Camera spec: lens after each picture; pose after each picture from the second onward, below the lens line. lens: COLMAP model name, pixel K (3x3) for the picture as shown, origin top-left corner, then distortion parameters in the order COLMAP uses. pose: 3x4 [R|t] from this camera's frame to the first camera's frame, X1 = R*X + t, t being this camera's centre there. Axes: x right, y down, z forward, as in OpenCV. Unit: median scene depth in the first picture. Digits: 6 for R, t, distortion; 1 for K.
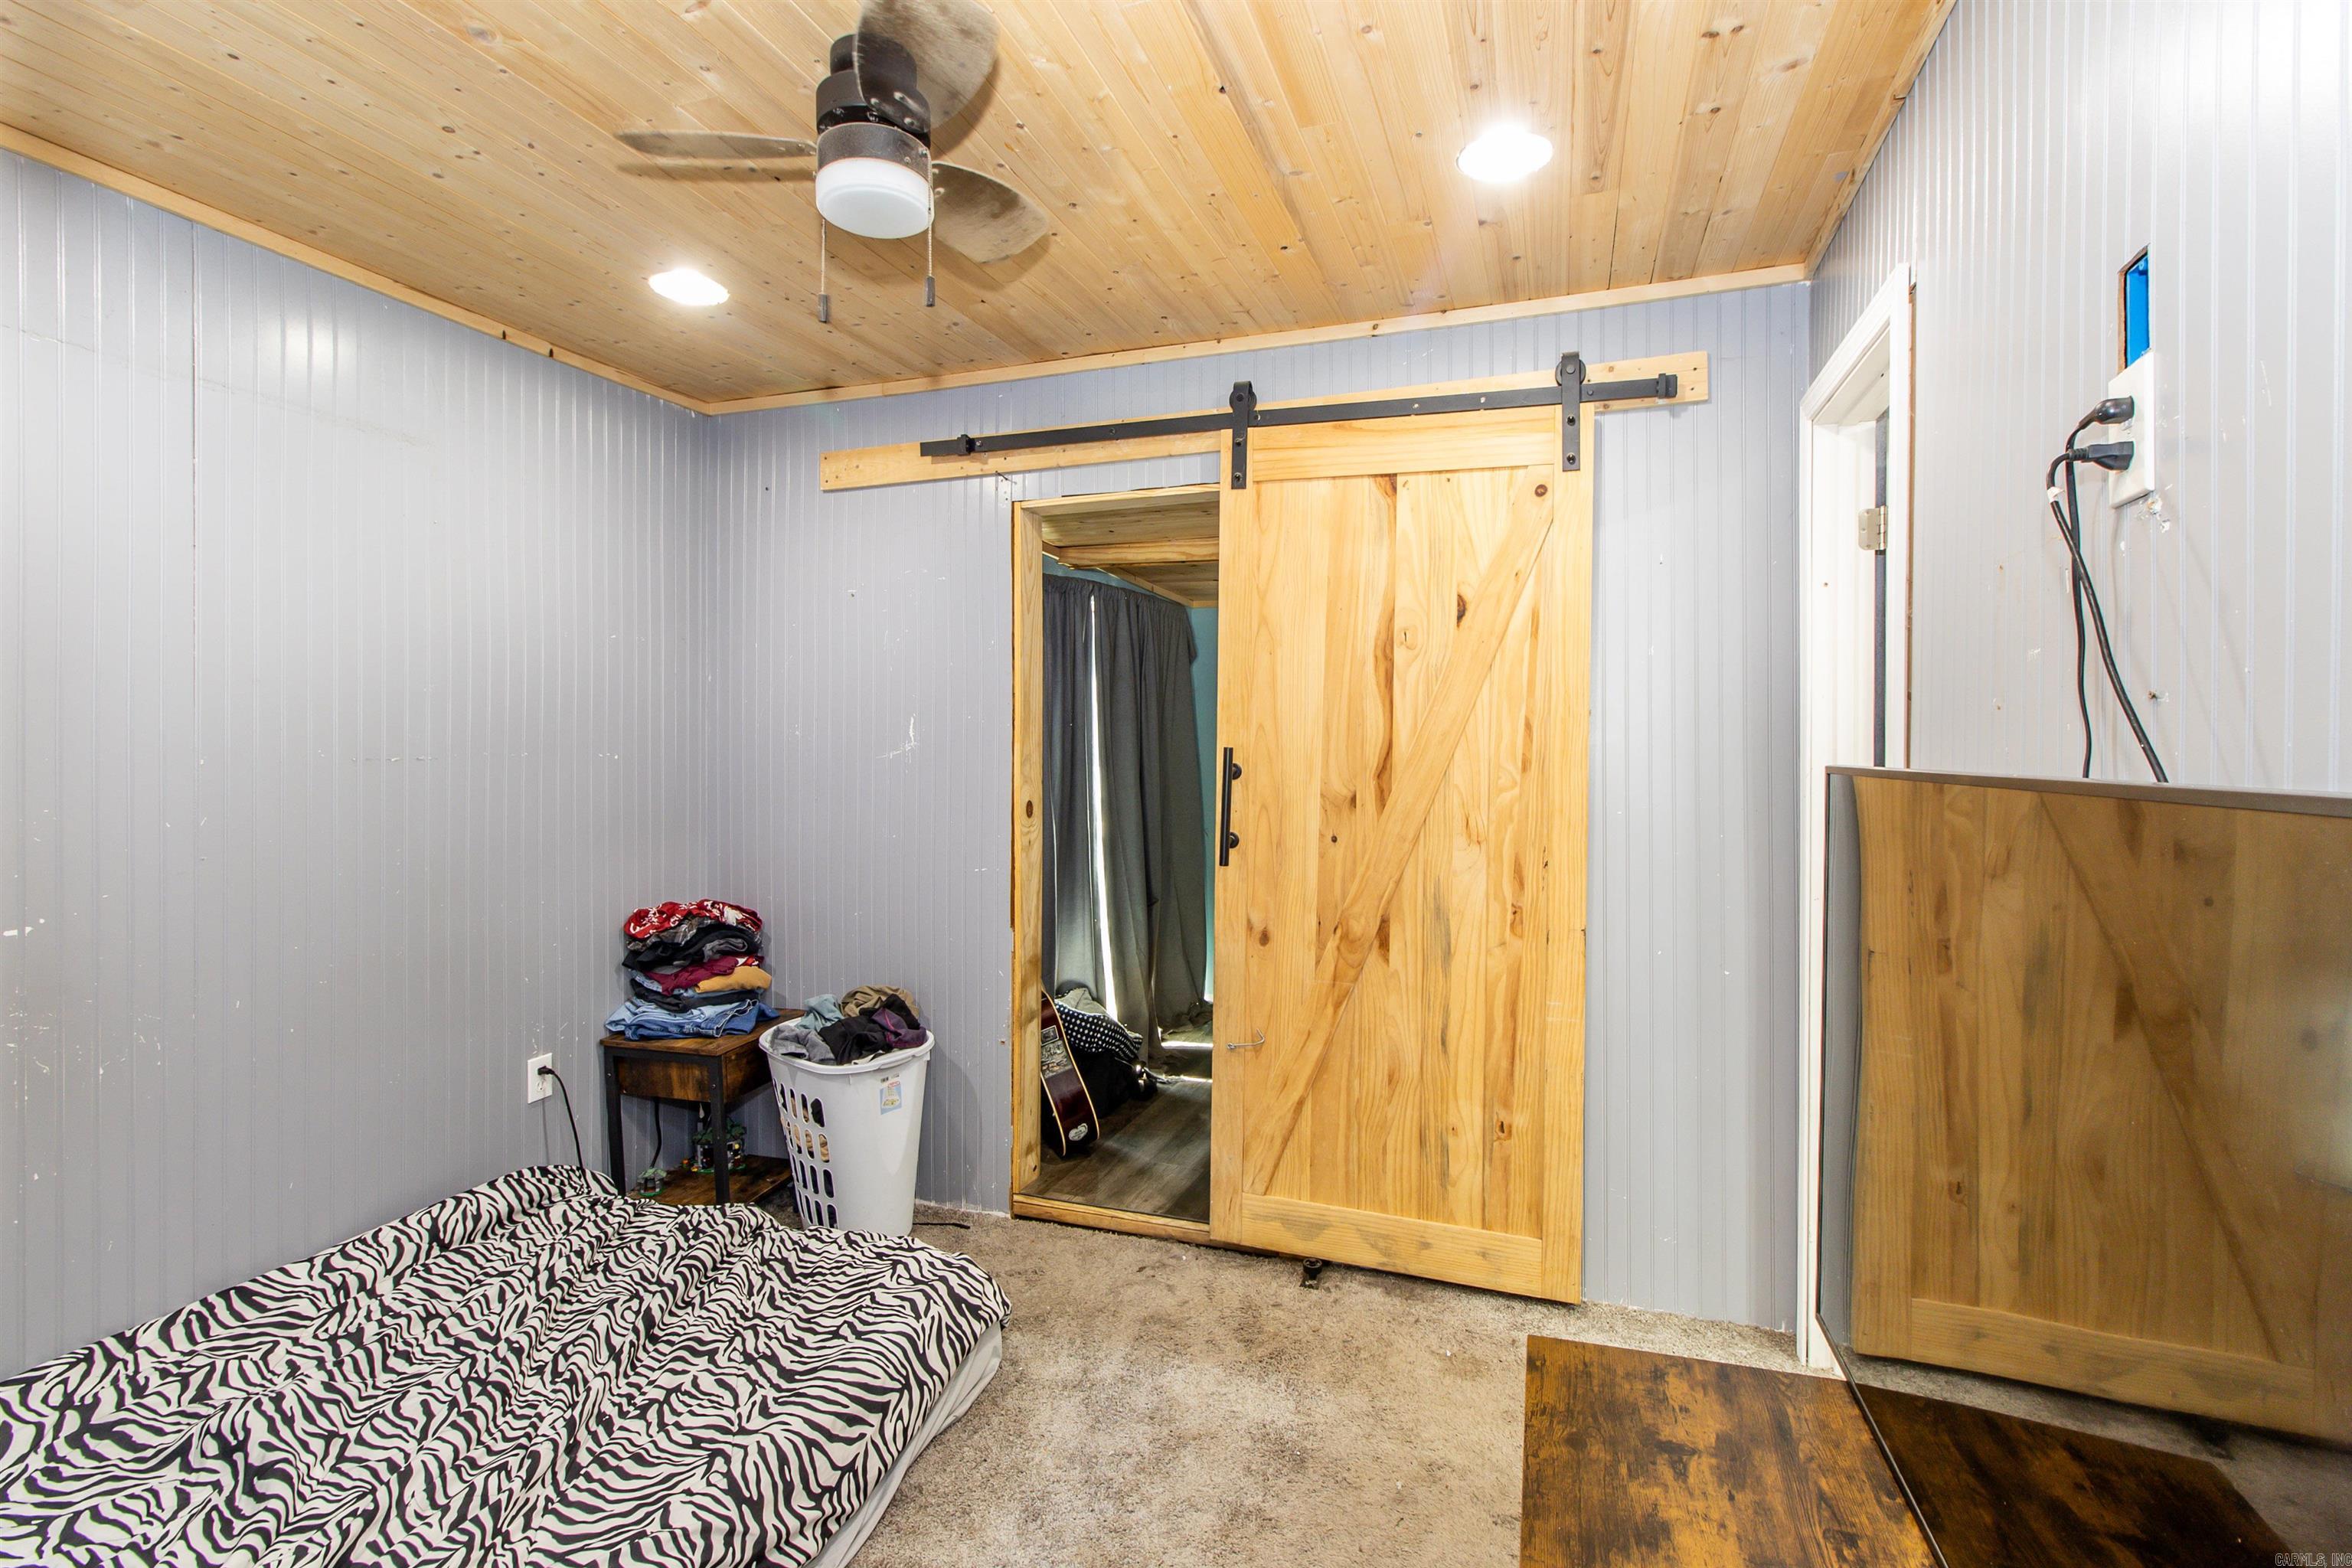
lens RADIAL K [[1082.4, 0, 1173.4], [0, 1082.4, 770.8], [0, 0, 1]] dist [-0.002288, 0.001679]
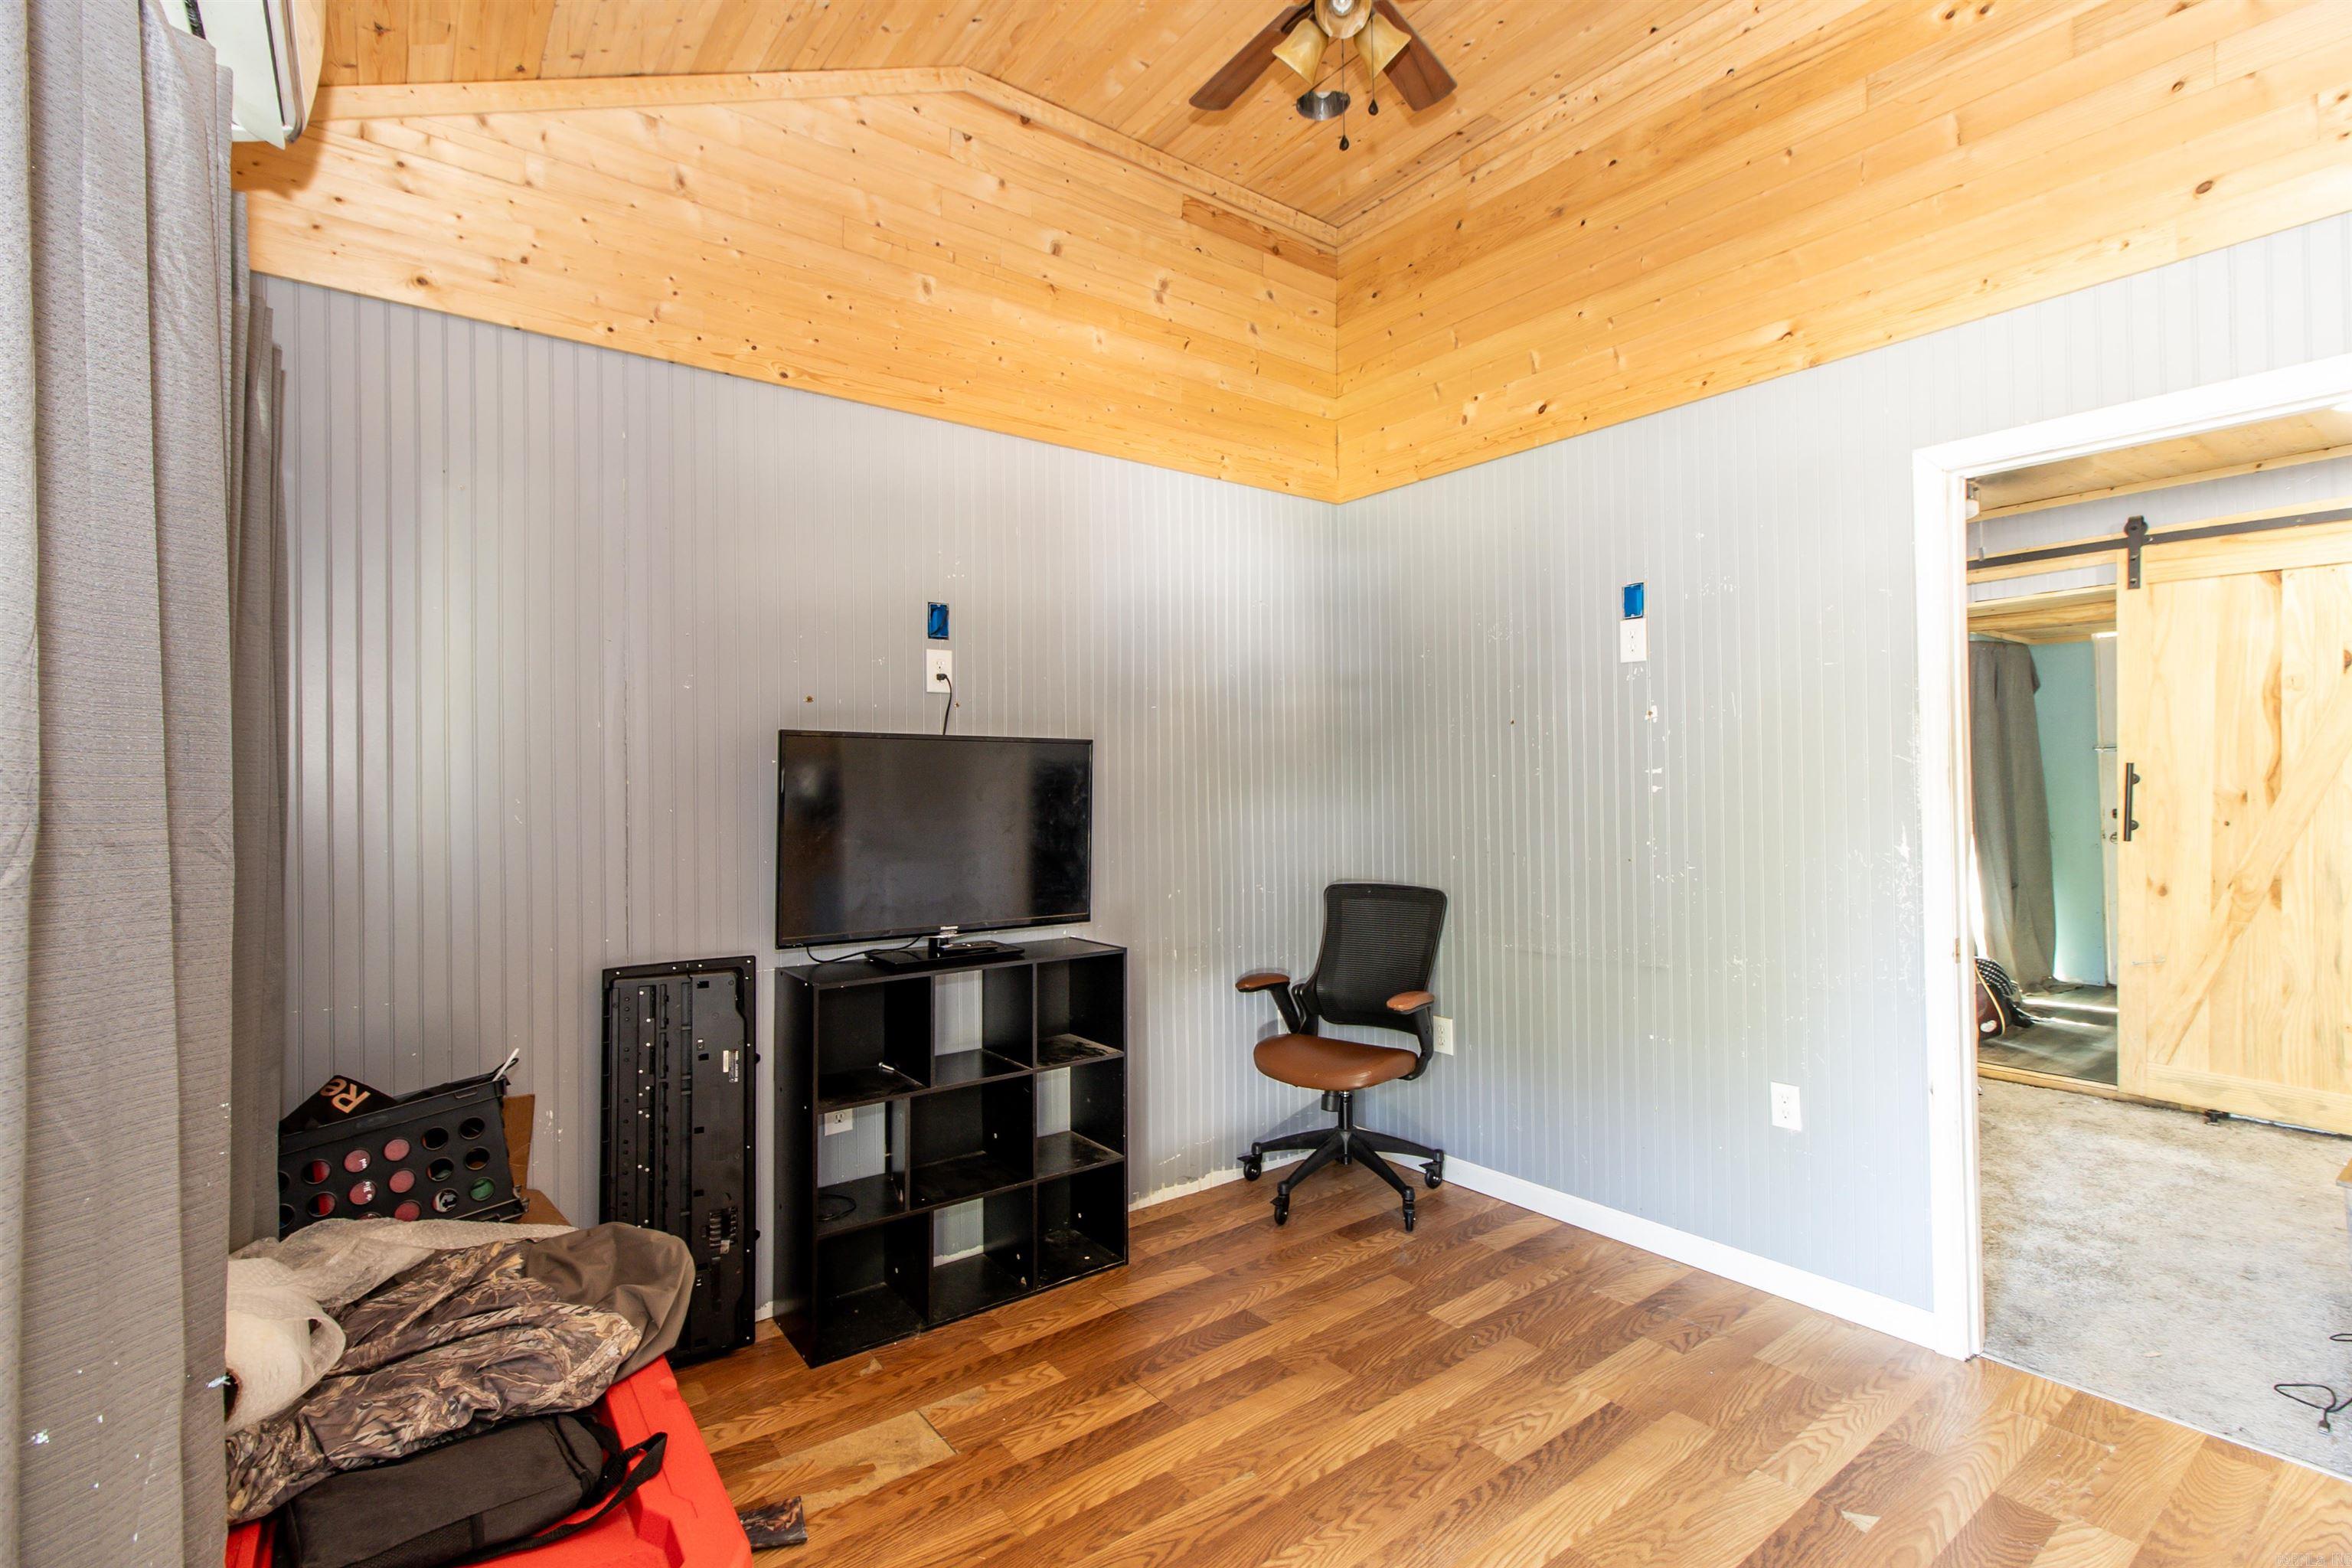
lens RADIAL K [[1082.4, 0, 1189.1], [0, 1082.4, 788.9], [0, 0, 1]] dist [-0.002288, 0.001679]
pose [[0.835447, -0.013864, -0.549397, -0.218105], [0.007174, 0.999872, -0.014322, 0.027722], [0.549525, 0.008024, 0.835439, -0.984053]]
